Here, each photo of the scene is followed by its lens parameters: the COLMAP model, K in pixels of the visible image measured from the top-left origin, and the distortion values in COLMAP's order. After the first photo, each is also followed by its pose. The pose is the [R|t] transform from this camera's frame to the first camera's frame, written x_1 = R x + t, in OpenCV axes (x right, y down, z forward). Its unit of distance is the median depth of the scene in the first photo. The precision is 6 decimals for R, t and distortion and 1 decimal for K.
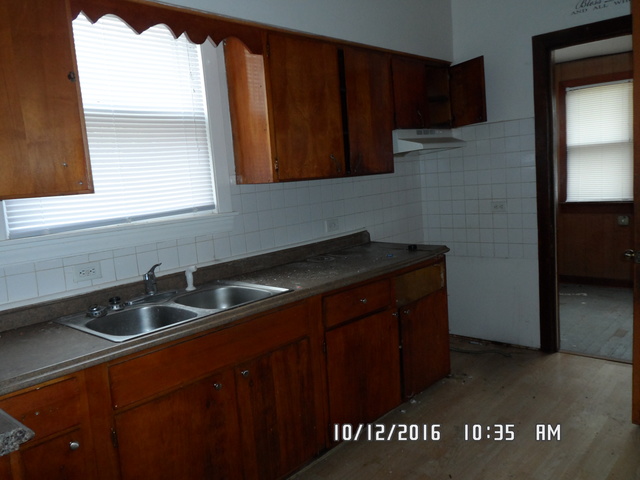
lens RADIAL K [[527.0, 0, 319.4], [0, 527.0, 240.6], [0, 0, 1]] dist [0.003791, 0.001114]
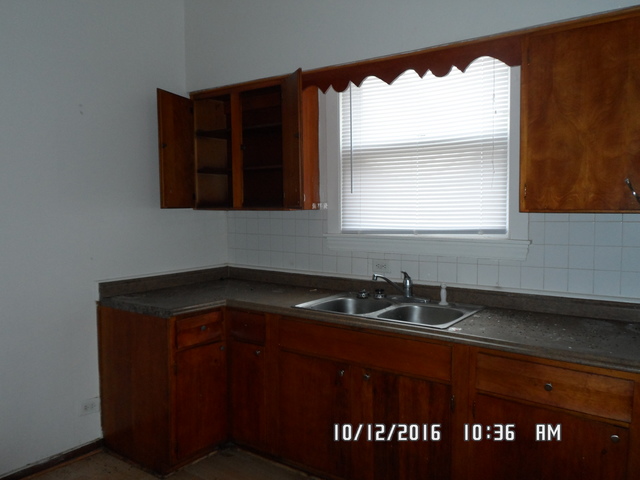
lens RADIAL K [[527.0, 0, 319.6], [0, 527.0, 239.4], [0, 0, 1]] dist [0.003791, 0.001114]
pose [[0.103250, 0.140802, -0.984639, 0.755263], [-0.121317, 0.984322, 0.128036, -0.141385], [0.987229, 0.106233, 0.118713, 0.603419]]
